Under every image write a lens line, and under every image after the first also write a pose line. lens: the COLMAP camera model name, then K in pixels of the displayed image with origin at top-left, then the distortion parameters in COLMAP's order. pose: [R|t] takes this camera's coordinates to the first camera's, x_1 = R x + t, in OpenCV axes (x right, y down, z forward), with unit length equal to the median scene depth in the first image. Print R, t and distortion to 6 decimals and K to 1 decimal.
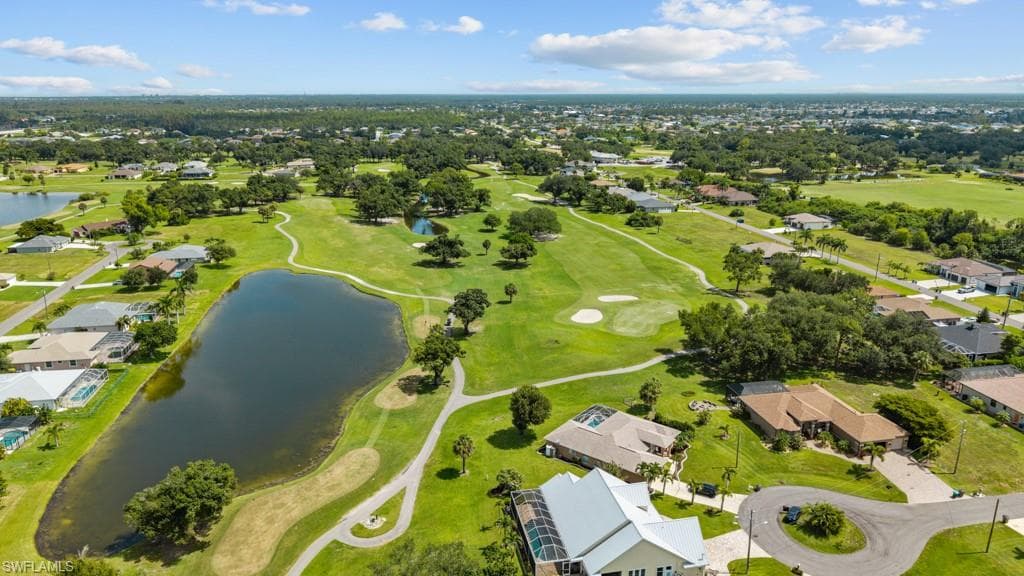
lens RADIAL K [[683.4, 0, 512.0], [0, 683.4, 288.0], [0, 0, 1]] dist [0.032917, -0.027943]
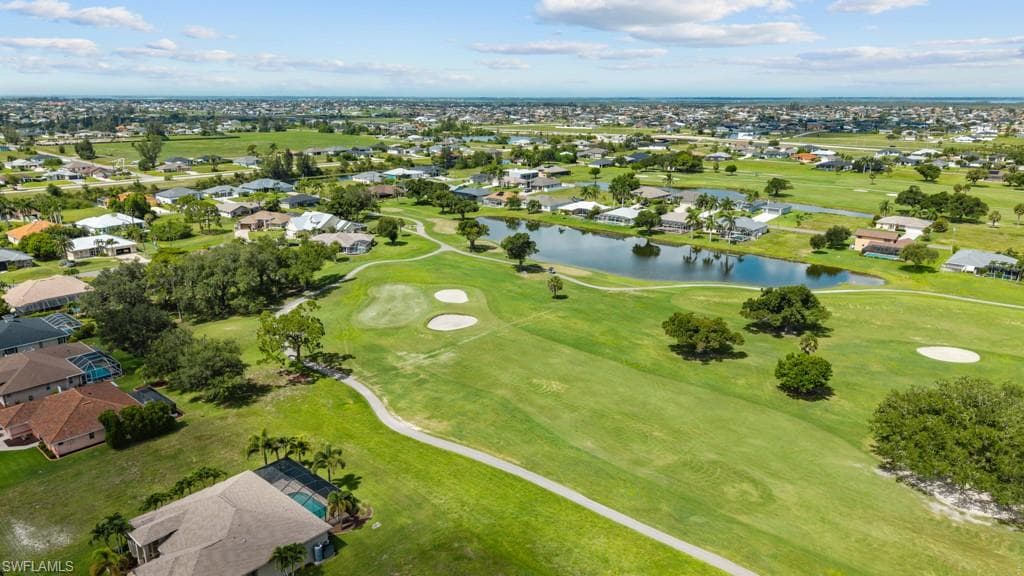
lens RADIAL K [[683.4, 0, 512.0], [0, 683.4, 288.0], [0, 0, 1]] dist [0.032917, -0.027943]
pose [[-0.791612, 0.162739, -0.588954, 0.391803], [-0.172142, 0.865439, 0.470513, -0.277446], [0.586274, 0.473847, -0.657078, 1.098802]]
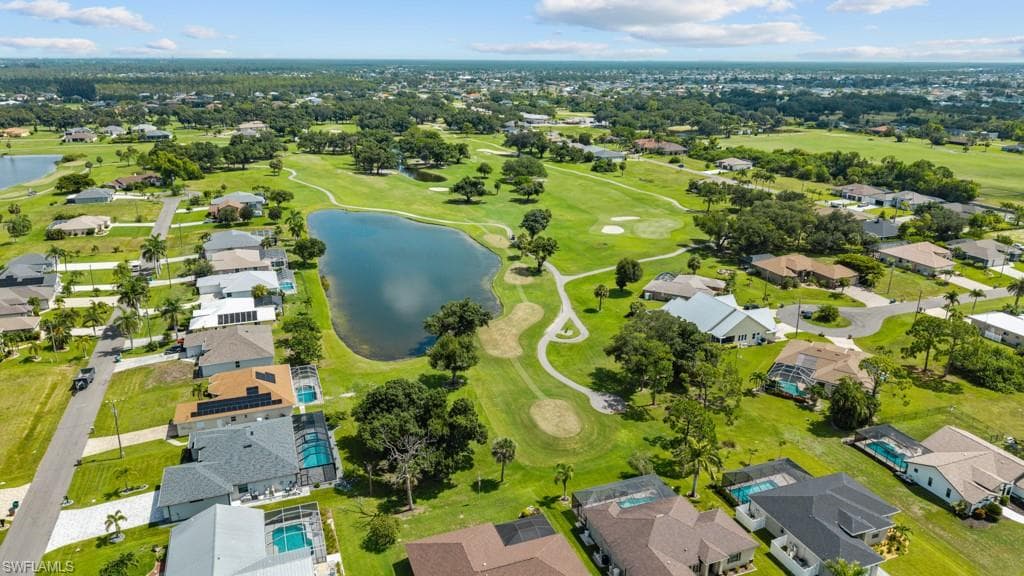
lens RADIAL K [[683.4, 0, 512.0], [0, 683.4, 288.0], [0, 0, 1]] dist [0.032917, -0.027943]
pose [[0.984733, -0.049610, 0.166850, -0.206675], [0.041982, 0.997919, 0.048938, 0.054505], [-0.168931, -0.041187, 0.984767, -0.187456]]
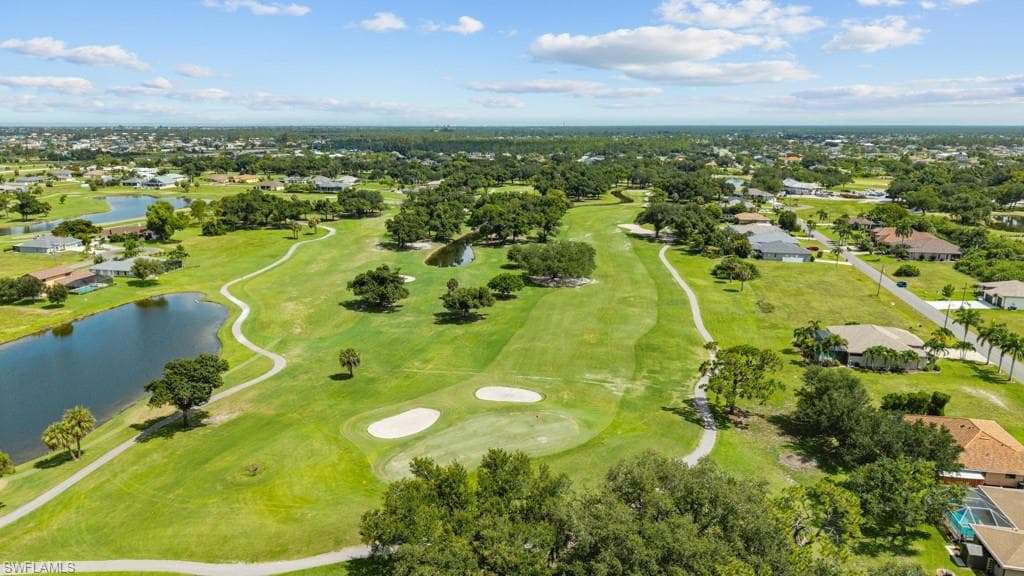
lens RADIAL K [[683.4, 0, 512.0], [0, 683.4, 288.0], [0, 0, 1]] dist [0.032917, -0.027943]
pose [[0.927153, 0.090575, -0.363571, 0.267931], [-0.106034, 0.994102, -0.022743, -0.047568], [0.359366, 0.059637, 0.931289, 0.315950]]
